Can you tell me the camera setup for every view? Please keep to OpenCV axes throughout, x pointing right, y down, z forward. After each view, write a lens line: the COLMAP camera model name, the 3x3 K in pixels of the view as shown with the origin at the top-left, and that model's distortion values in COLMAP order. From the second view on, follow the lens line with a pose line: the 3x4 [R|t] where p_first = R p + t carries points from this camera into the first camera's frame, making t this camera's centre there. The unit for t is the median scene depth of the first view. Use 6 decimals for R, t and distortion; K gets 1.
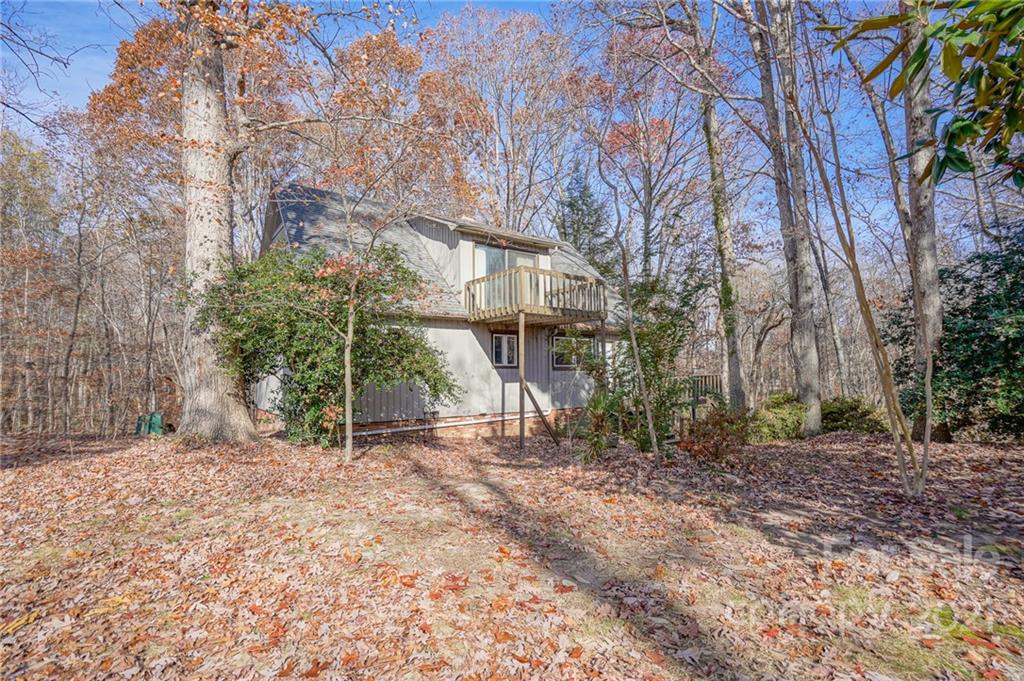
lens RADIAL K [[479.3, 0, 510.4], [0, 479.3, 341.1], [0, 0, 1]] dist [-0.051087, 0.016081]
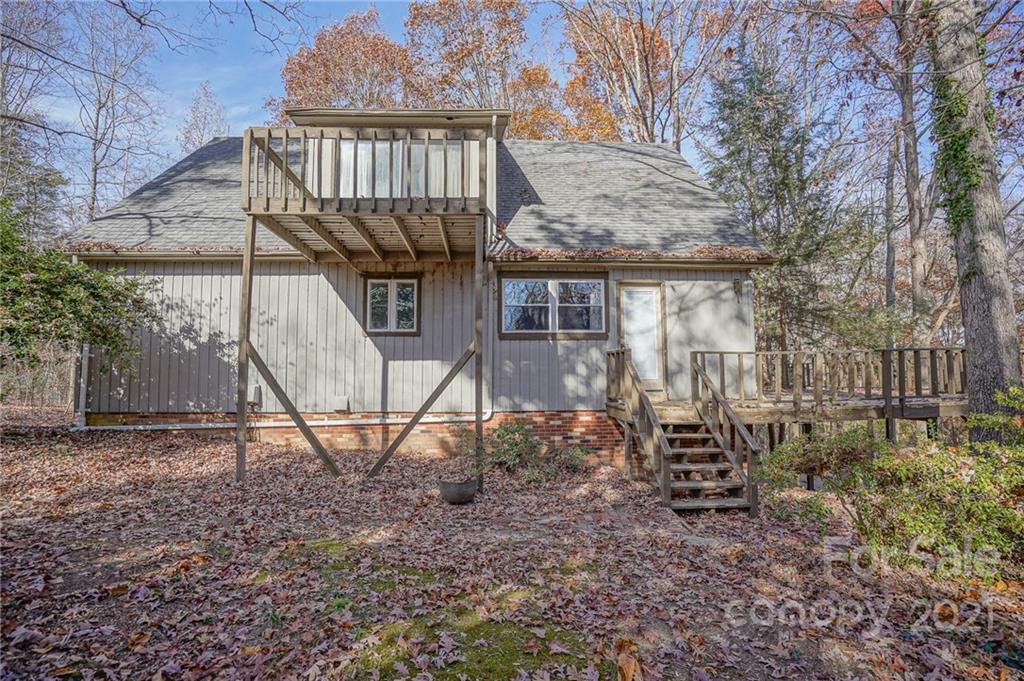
lens RADIAL K [[479.3, 0, 513.4], [0, 479.3, 341.6], [0, 0, 1]] dist [-0.051087, 0.016081]
pose [[0.817402, -0.040228, -0.574662, 0.487992], [0.036523, 0.999171, -0.017995, 0.086318], [0.574909, -0.006279, 0.818193, 0.655791]]
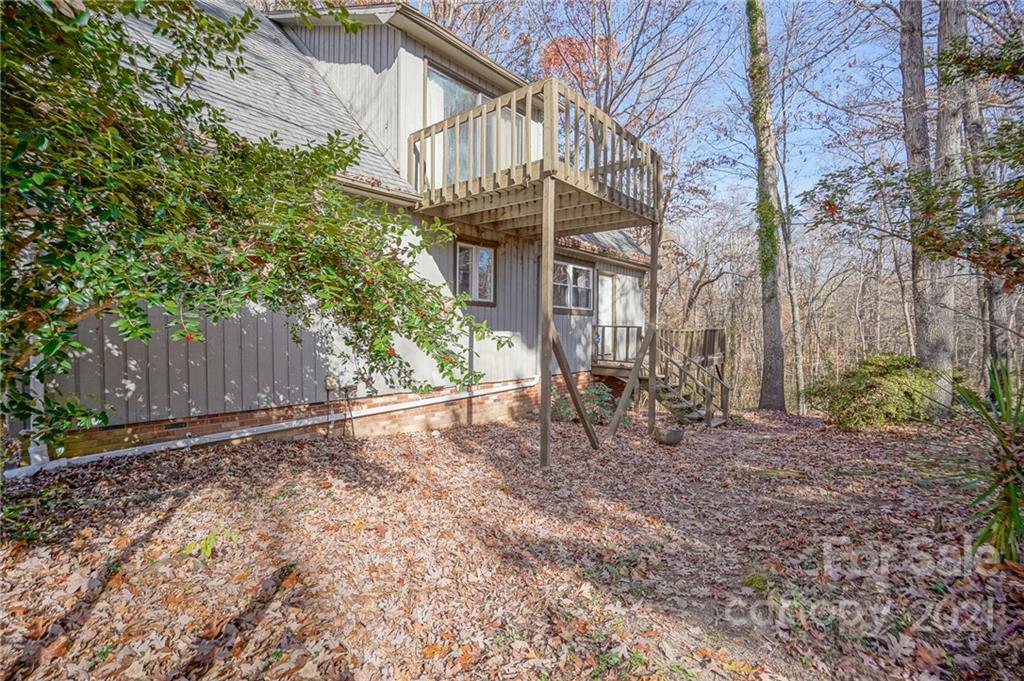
lens RADIAL K [[479.3, 0, 513.4], [0, 479.3, 341.8], [0, 0, 1]] dist [-0.051087, 0.016081]
pose [[0.974933, 0.010358, 0.222258, -0.099200], [-0.030893, 0.995542, 0.089114, 0.051558], [-0.220344, -0.093746, 0.970907, 0.475689]]
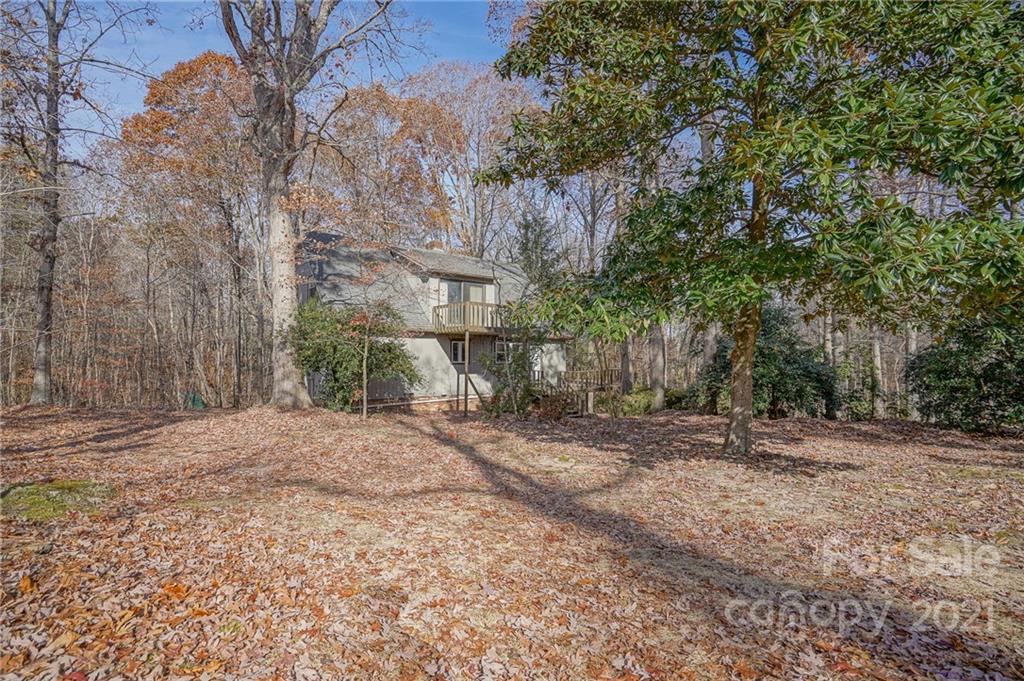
lens RADIAL K [[479.3, 0, 509.4], [0, 479.3, 337.1], [0, 0, 1]] dist [-0.051087, 0.016081]
pose [[0.999120, 0.015667, 0.038911, 0.088933], [-0.016748, 0.999478, 0.027622, -0.075718], [-0.038458, -0.028250, 0.998861, -0.507190]]
